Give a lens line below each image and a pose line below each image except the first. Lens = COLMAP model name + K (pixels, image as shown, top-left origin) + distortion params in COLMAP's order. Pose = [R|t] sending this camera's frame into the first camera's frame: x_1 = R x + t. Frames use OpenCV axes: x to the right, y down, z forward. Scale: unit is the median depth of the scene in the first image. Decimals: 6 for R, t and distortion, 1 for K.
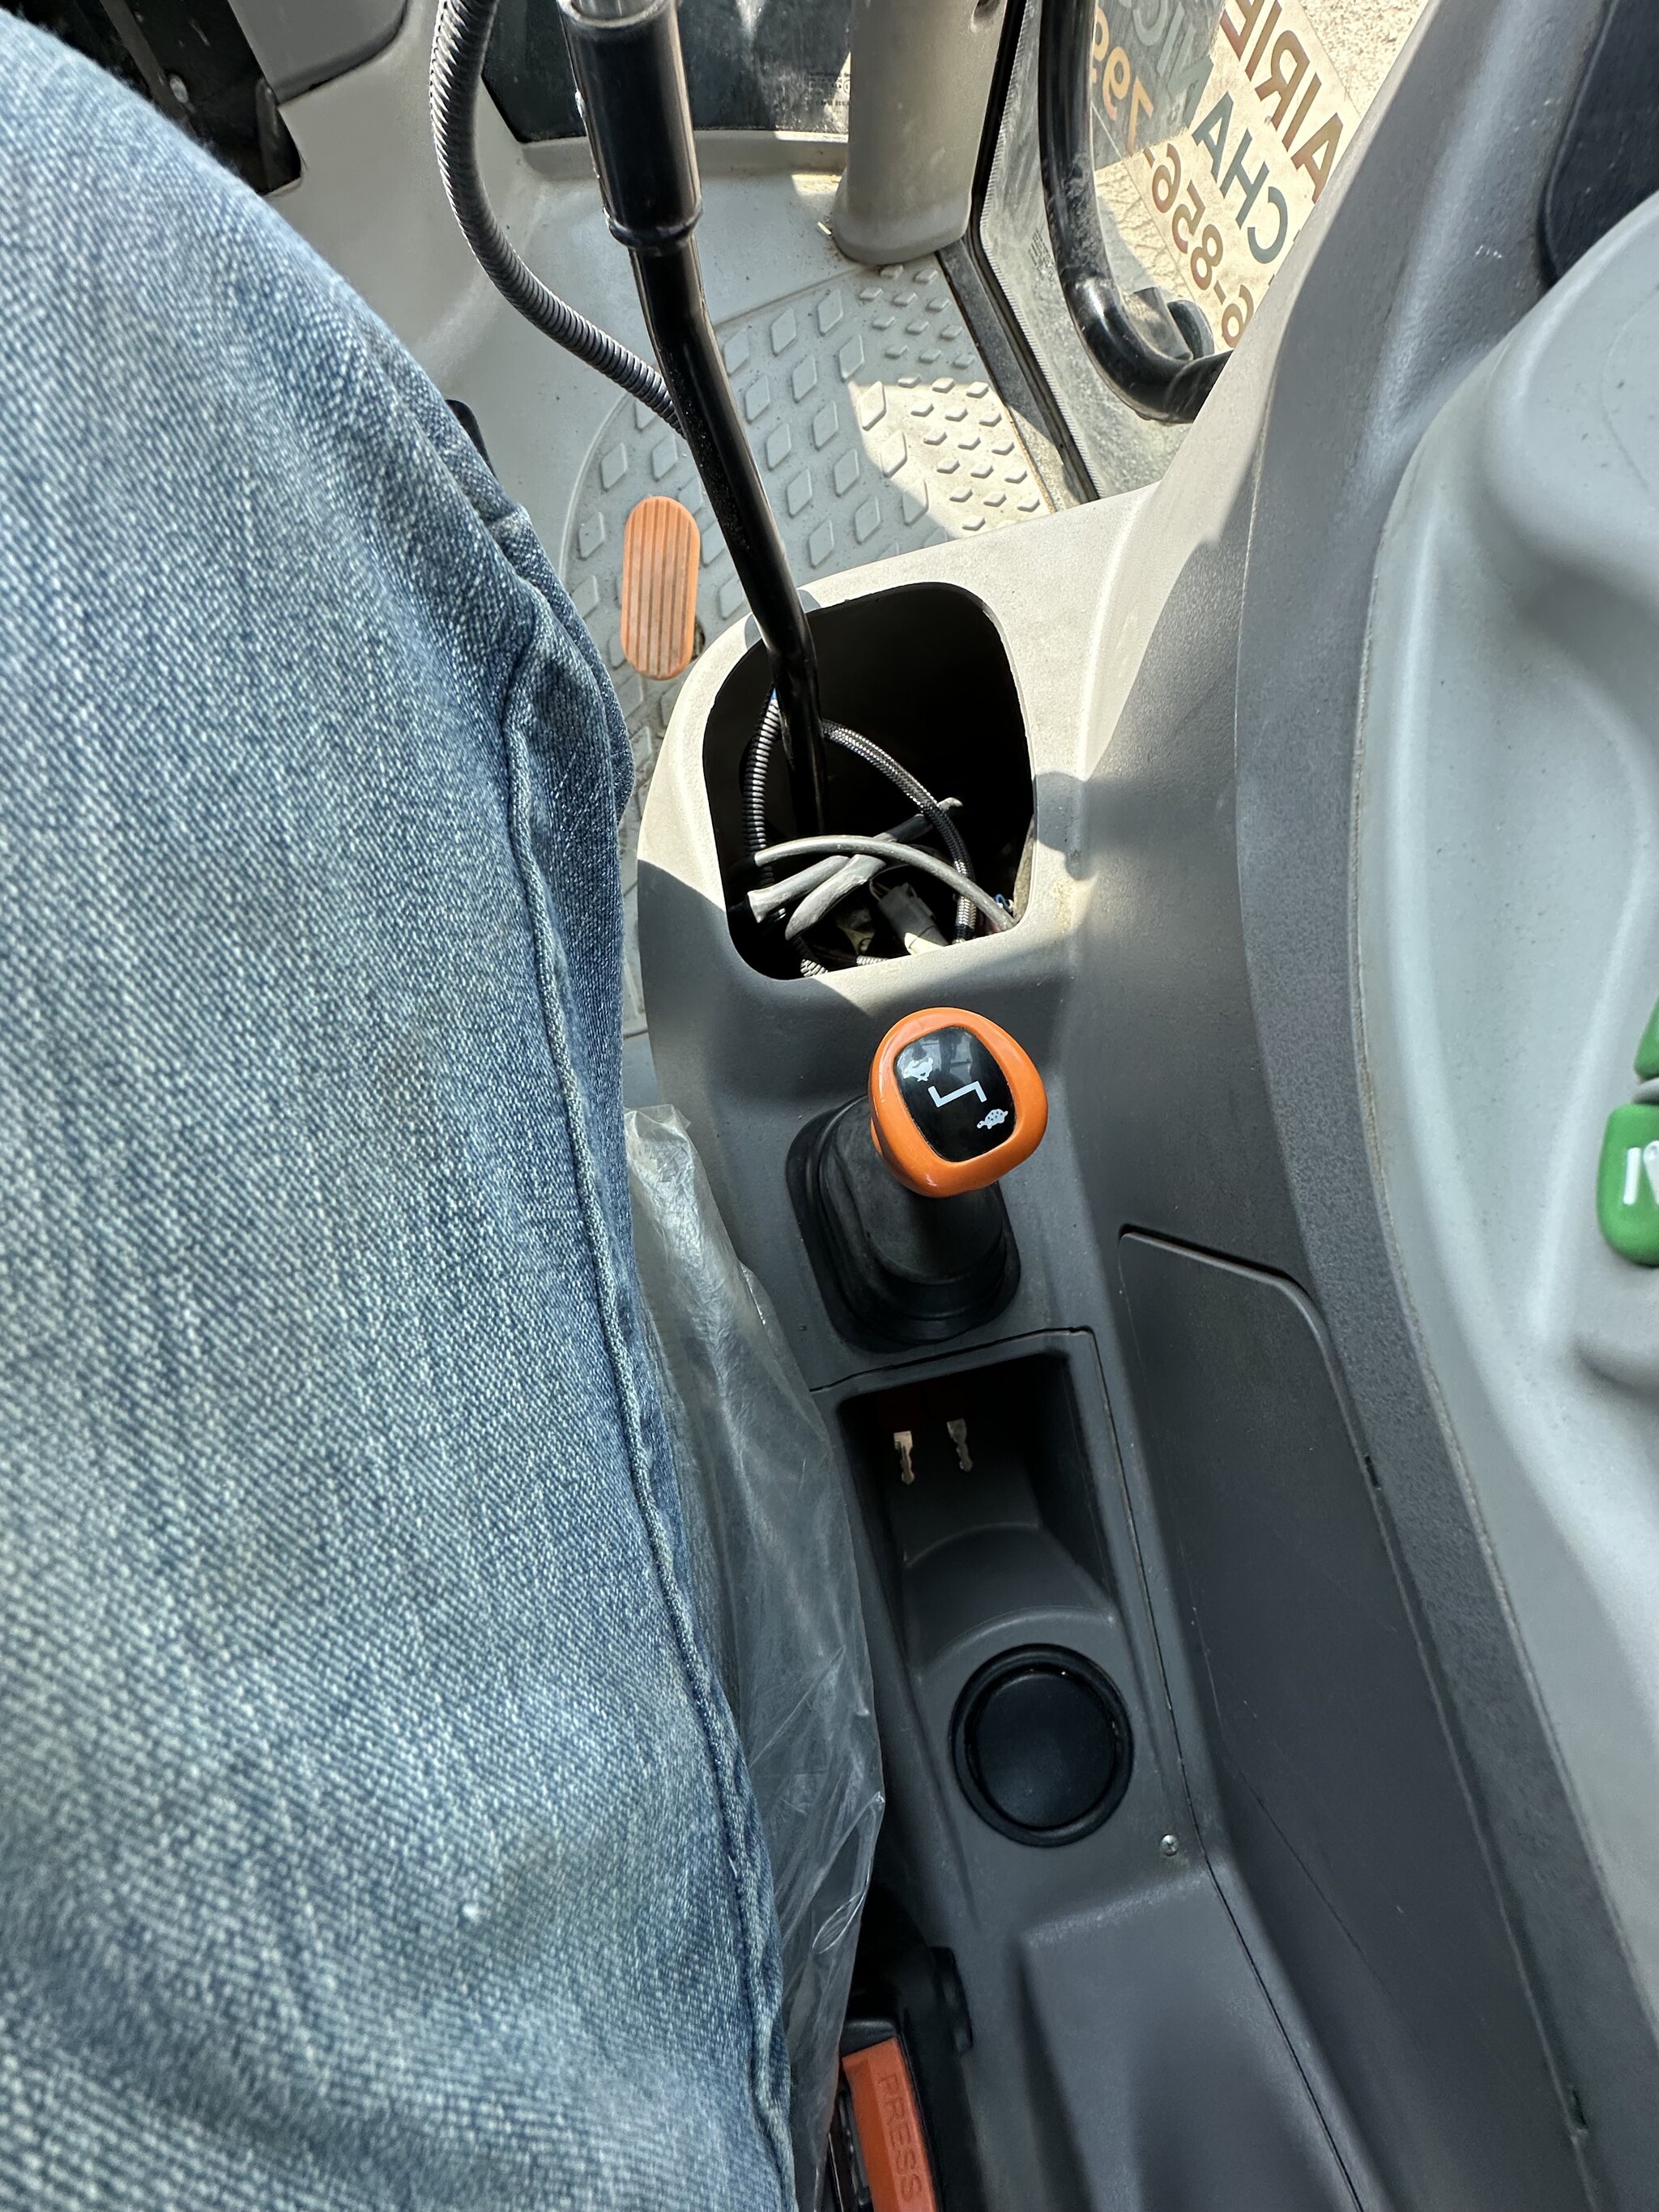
lens RADIAL K [[885.5, 0, 829.5], [0, 885.5, 1106.0], [0, 0, 1]] dist [-0.005619, 0.000839]
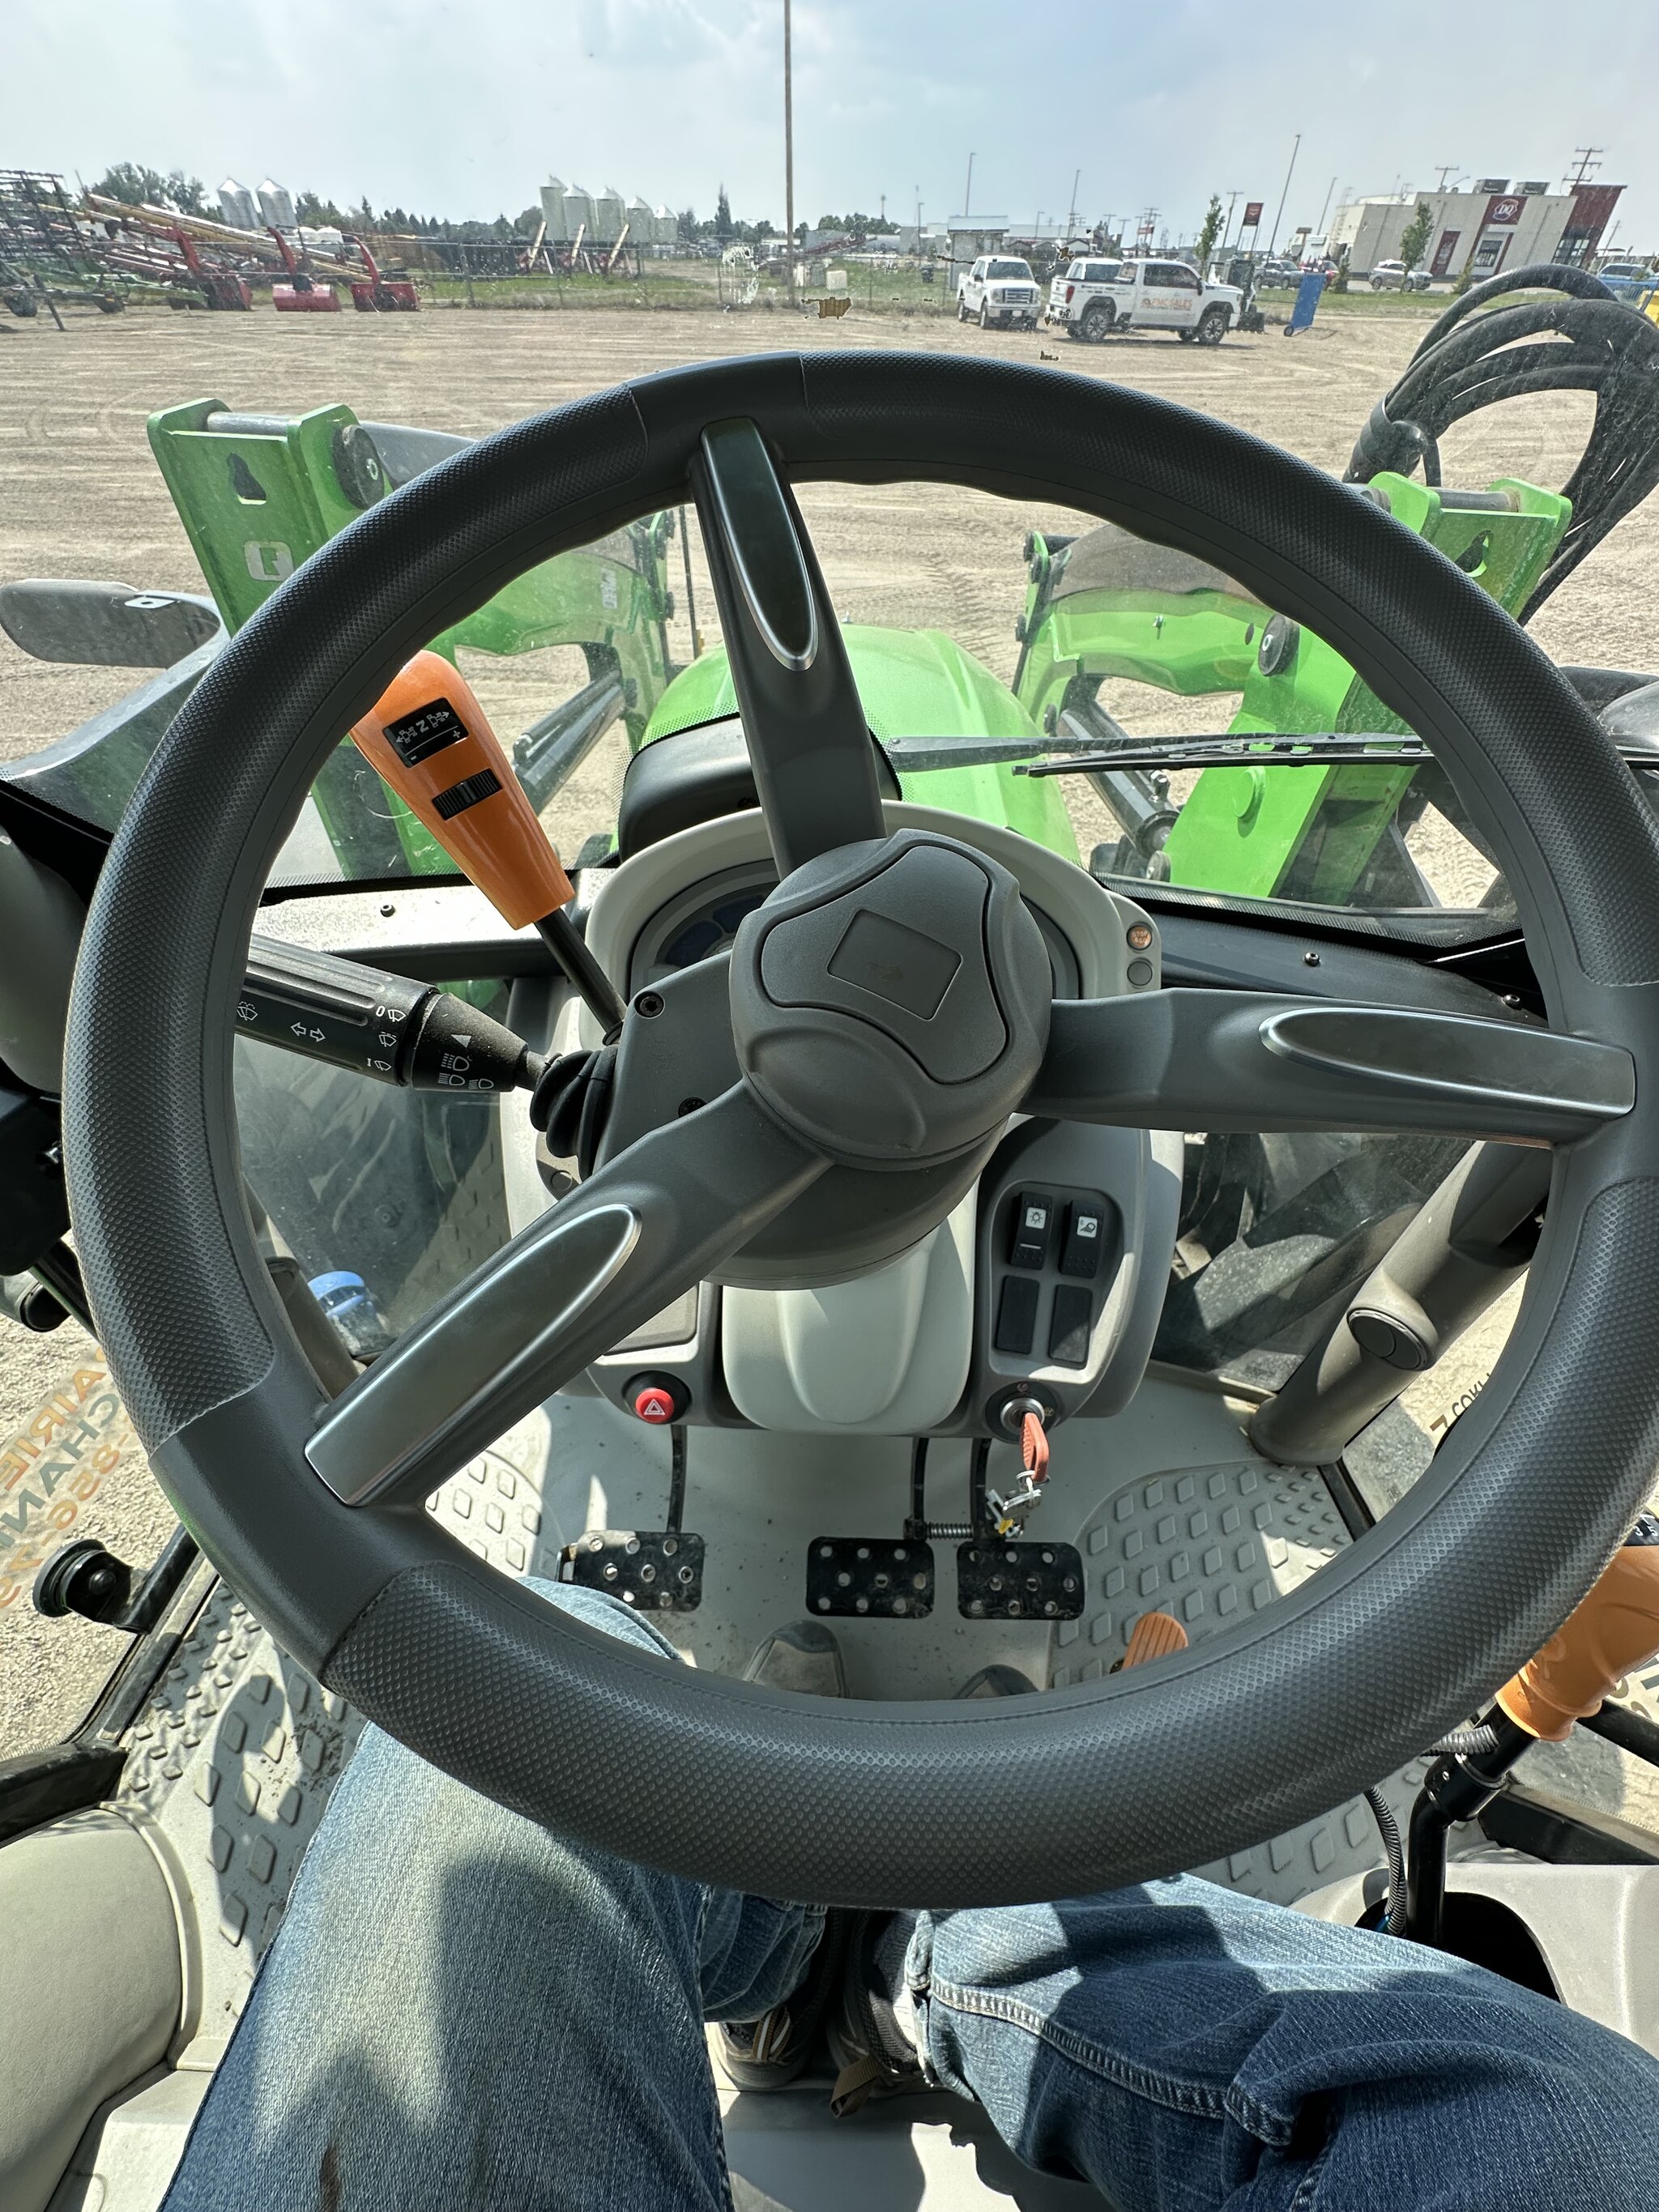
lens RADIAL K [[882.8, 0, 829.5], [0, 882.8, 1106.0], [0, 0, 1]] dist [-0.003656, 0.000073]
pose [[0.951508, 0.219413, -0.215616, -0.769649], [-0.307614, 0.673231, -0.672409, -0.120611], [-0.002376, 0.706129, 0.708080, -0.845676]]
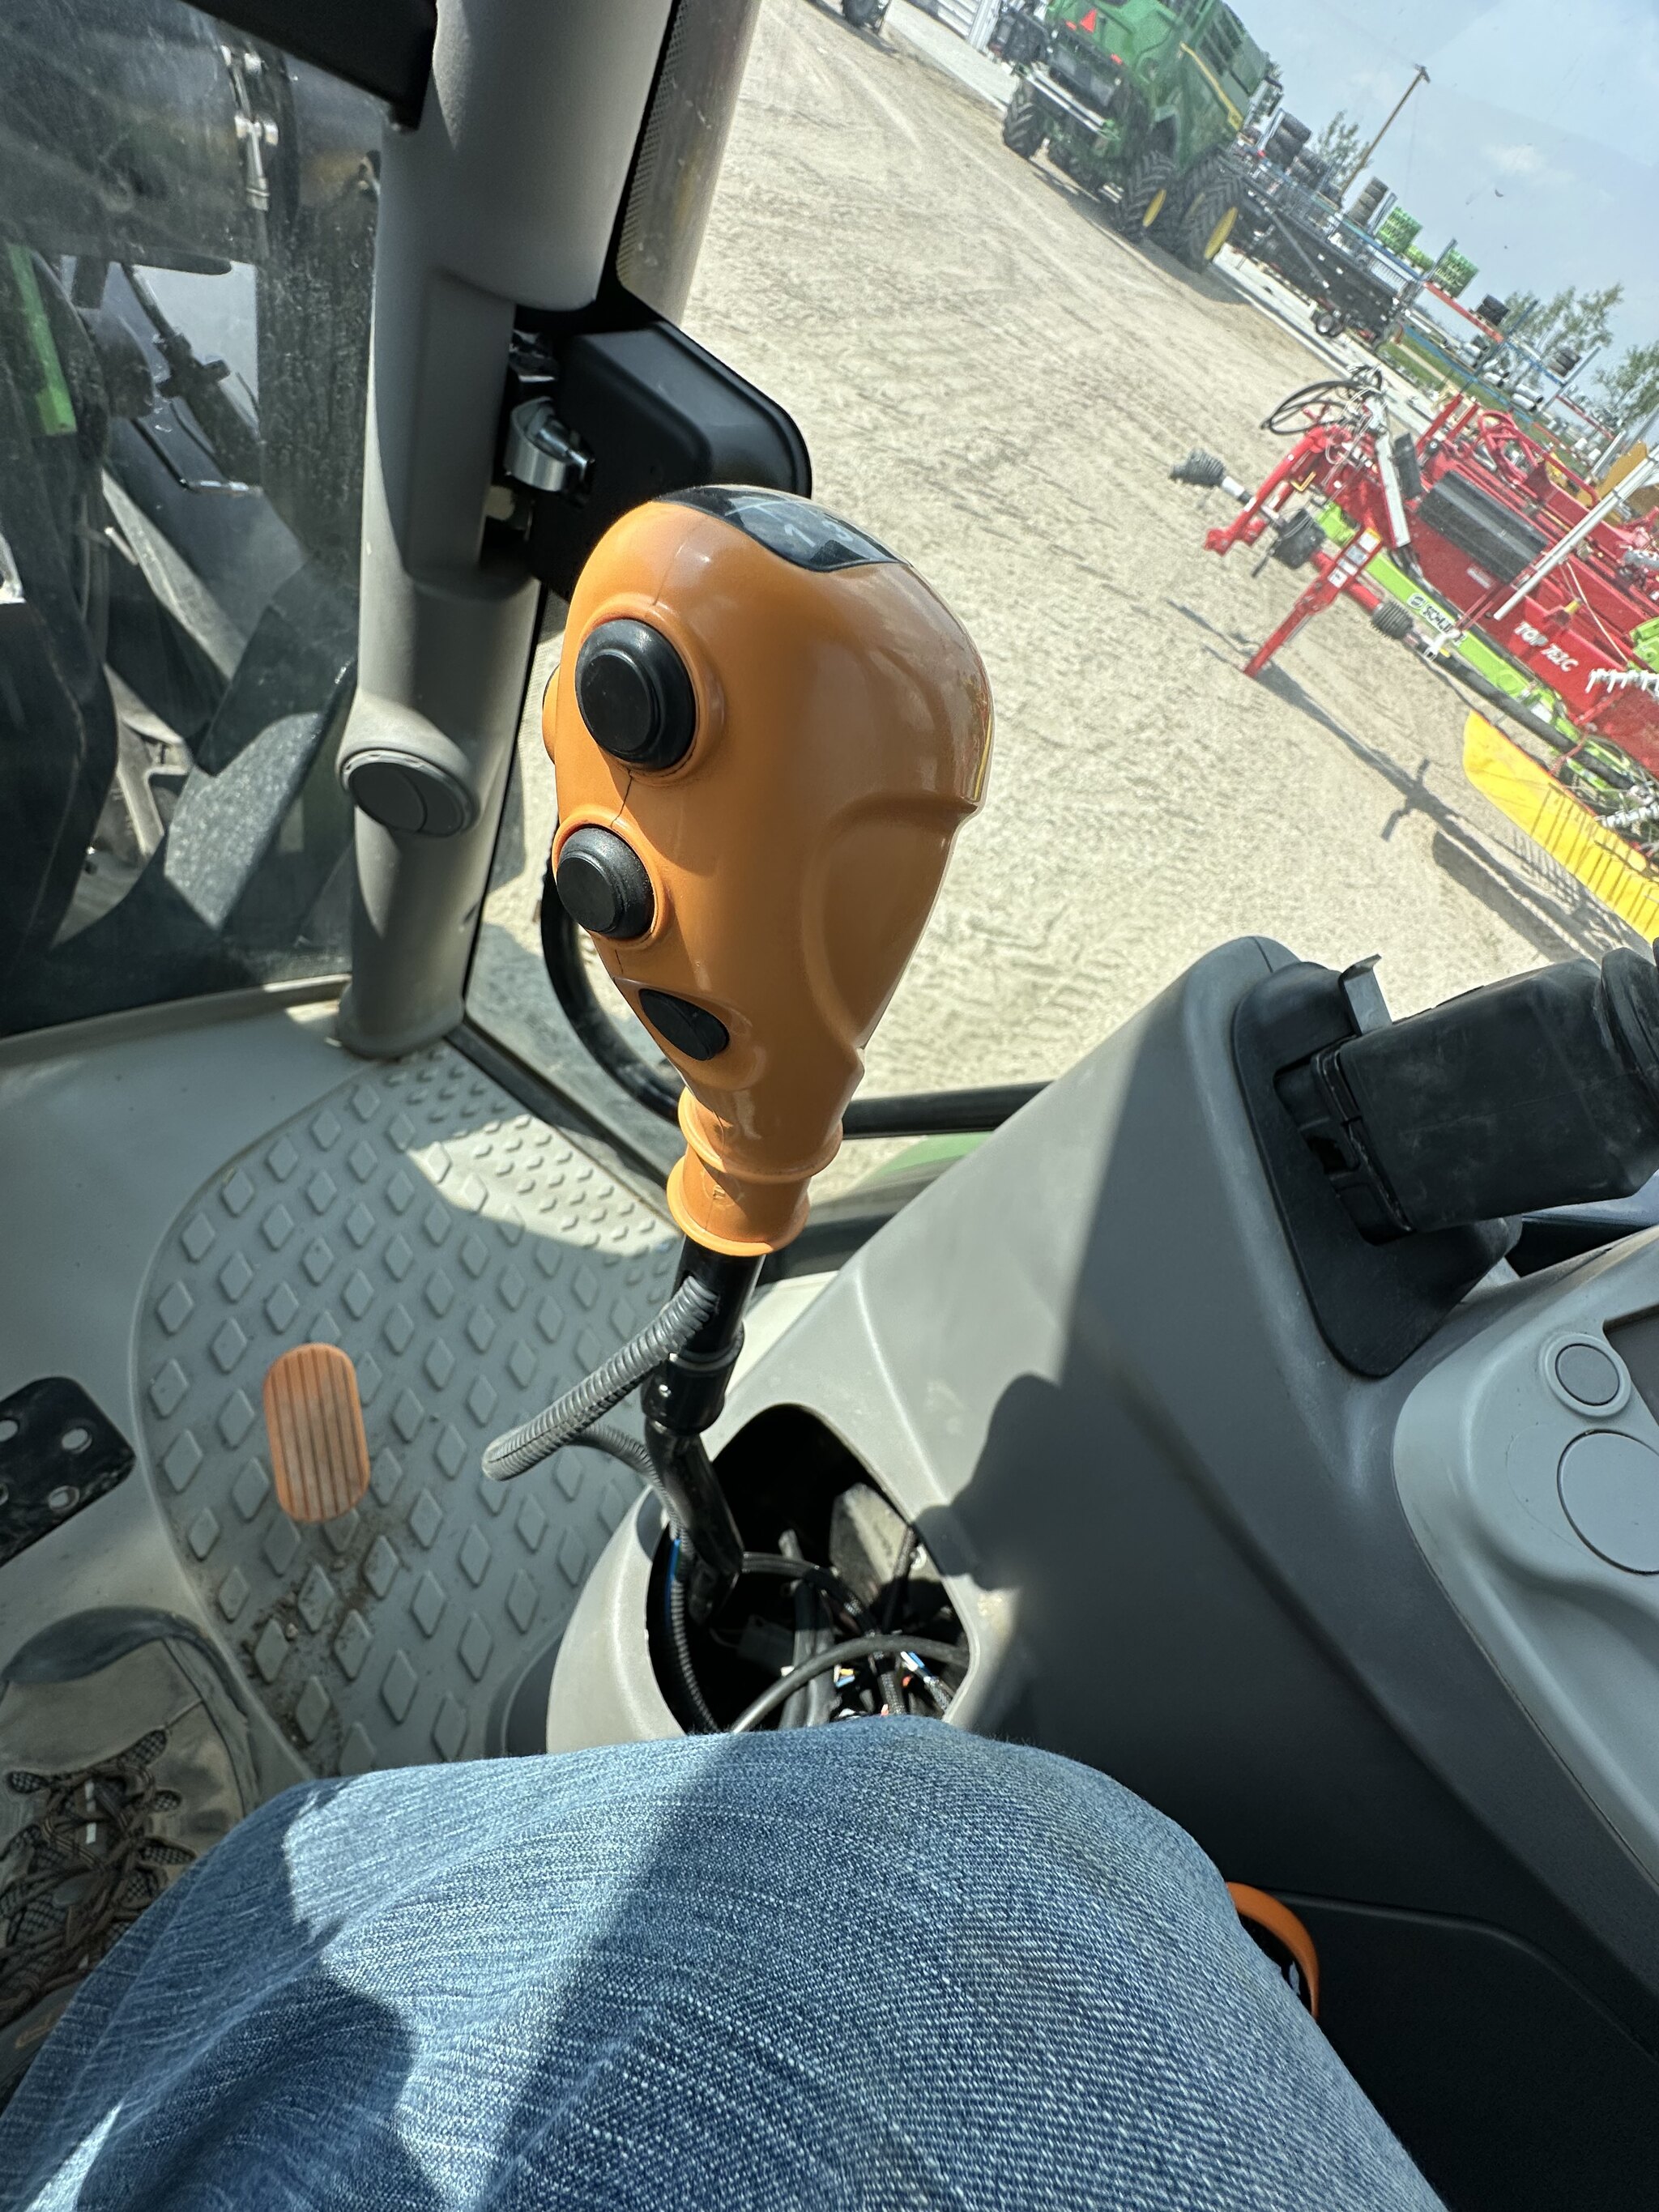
lens RADIAL K [[892.9, 0, 829.5], [0, 892.9, 1106.0], [0, 0, 1]] dist [-0.007380, 0.000903]
pose [[0.761745, -0.265336, 0.591051, -0.324433], [0.504515, 0.815281, -0.284221, -0.445071], [-0.406458, 0.514698, 0.754902, -0.094276]]
